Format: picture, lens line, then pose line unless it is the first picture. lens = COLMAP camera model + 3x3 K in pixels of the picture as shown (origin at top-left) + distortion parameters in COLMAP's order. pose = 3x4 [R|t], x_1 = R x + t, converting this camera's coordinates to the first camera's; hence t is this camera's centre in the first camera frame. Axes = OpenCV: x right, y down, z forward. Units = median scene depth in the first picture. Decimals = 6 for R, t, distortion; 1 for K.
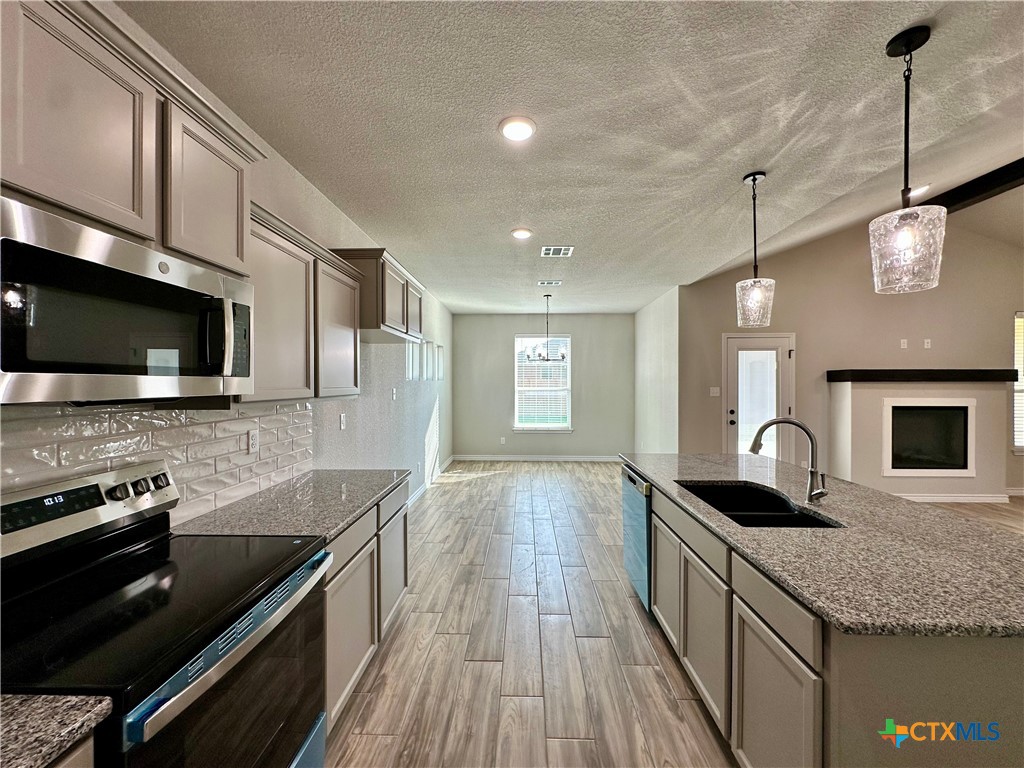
lens RADIAL K [[408.1, 0, 512.0], [0, 408.1, 384.0], [0, 0, 1]] dist [-0.008338, 0.003871]
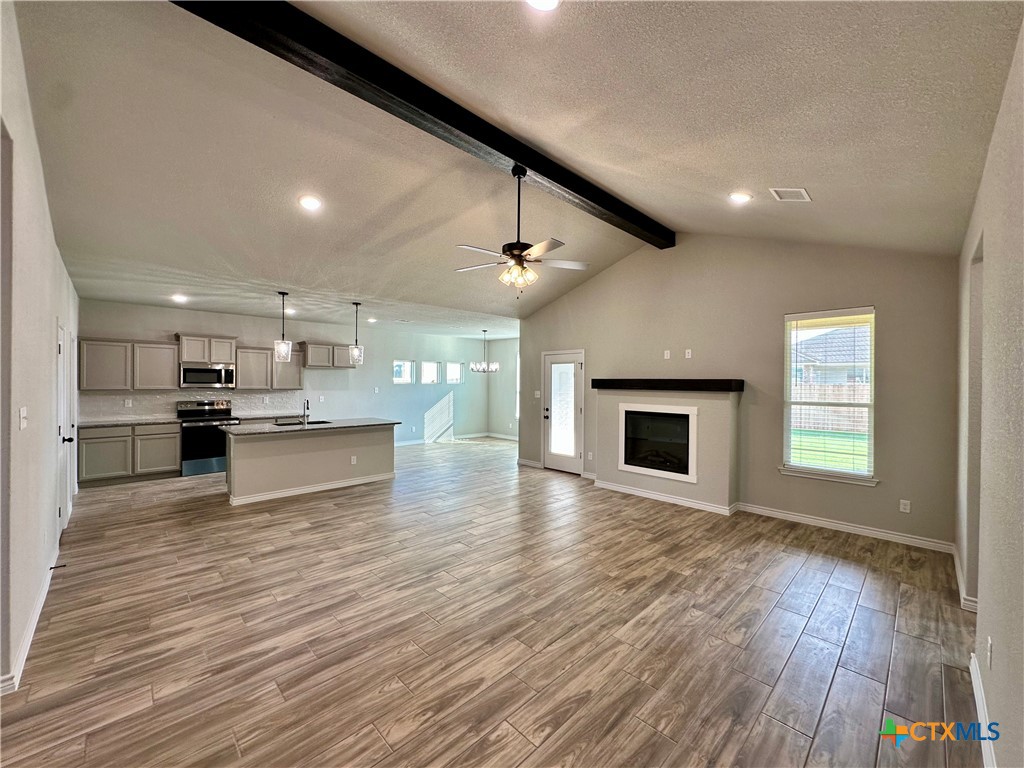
lens RADIAL K [[408.1, 0, 512.0], [0, 408.1, 384.0], [0, 0, 1]] dist [-0.008338, 0.003871]
pose [[0.720975, 0.011085, -0.692872, 1.511480], [-0.013456, 0.999907, 0.001995, -0.019095], [0.692830, 0.007885, 0.721058, -0.069516]]
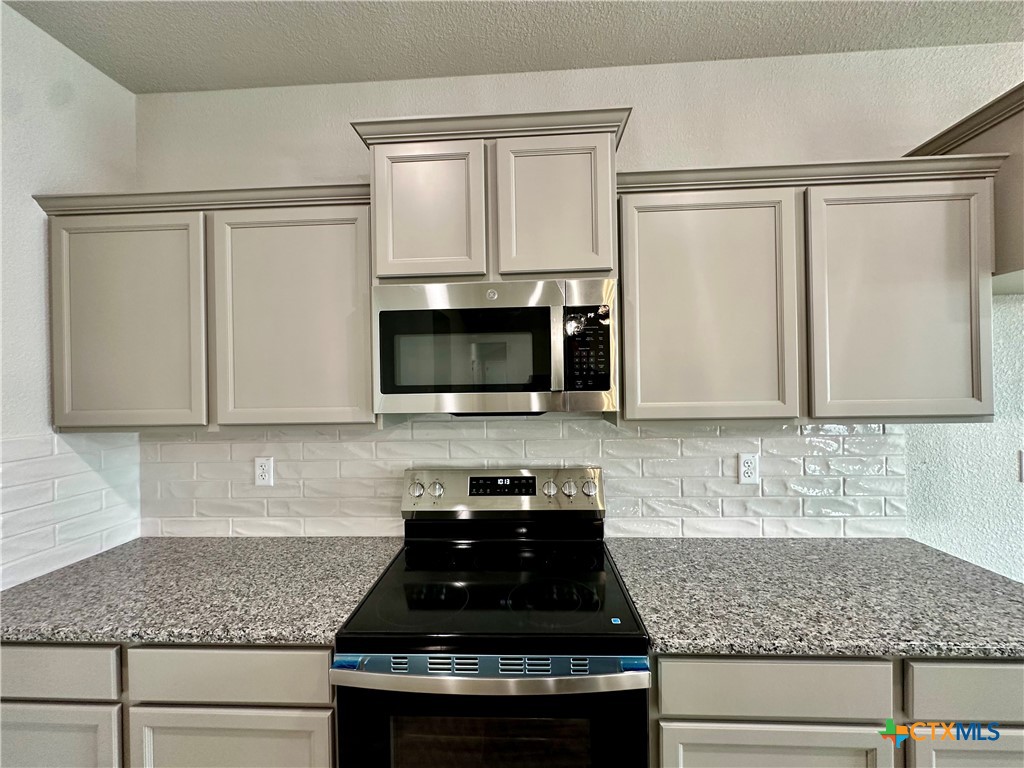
lens RADIAL K [[408.1, 0, 512.0], [0, 408.1, 384.0], [0, 0, 1]] dist [-0.008338, 0.003871]
pose [[-0.018441, -0.000208, -0.999830, 0.053395], [0.012160, 0.999926, -0.000432, -0.008955], [0.999756, -0.012166, -0.018437, 0.229843]]
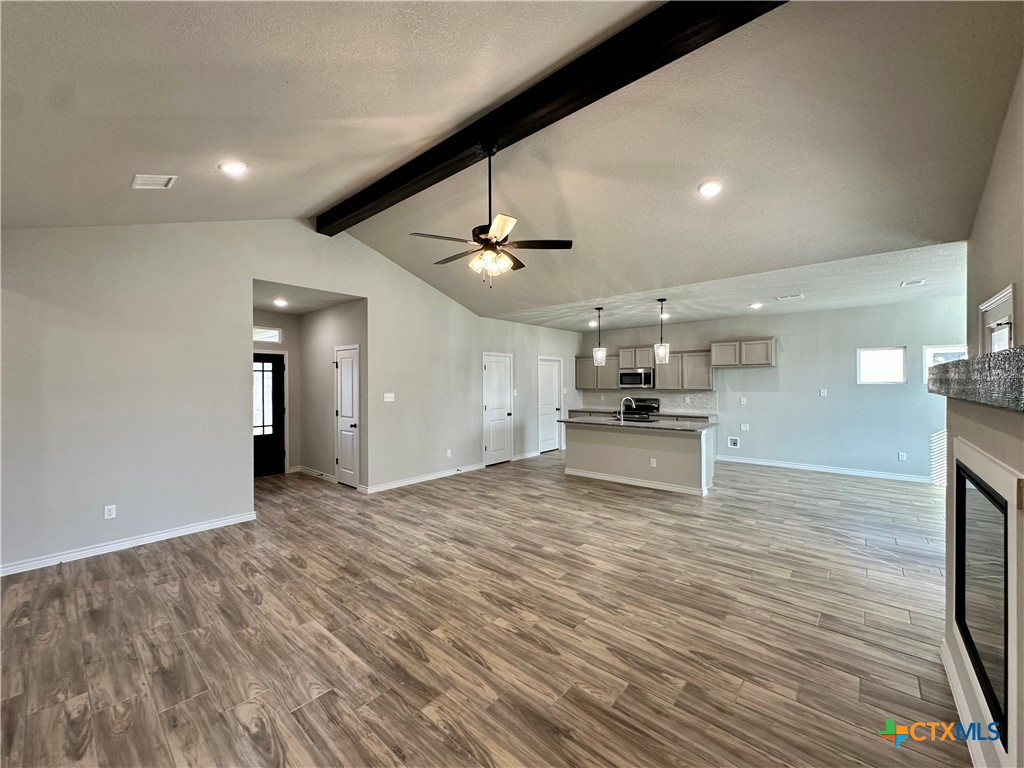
lens RADIAL K [[408.1, 0, 512.0], [0, 408.1, 384.0], [0, 0, 1]] dist [-0.008338, 0.003871]
pose [[-0.633919, 0.007080, -0.773367, 1.501025], [0.001953, 0.999970, 0.007554, -0.020173], [0.773397, 0.003279, -0.633913, 0.917462]]
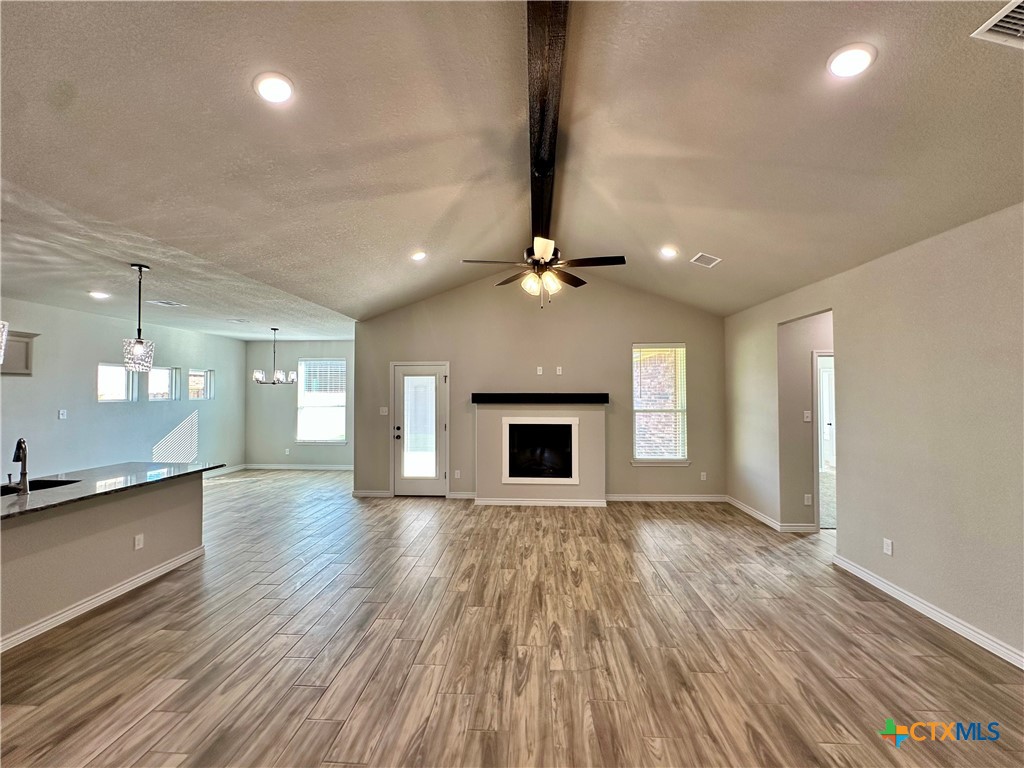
lens RADIAL K [[408.1, 0, 512.0], [0, 408.1, 384.0], [0, 0, 1]] dist [-0.008338, 0.003871]
pose [[0.999628, -0.000485, -0.027260, 0.976479], [-0.000241, 0.999646, -0.026592, -0.030619], [0.027263, 0.026589, 0.999275, -0.193379]]
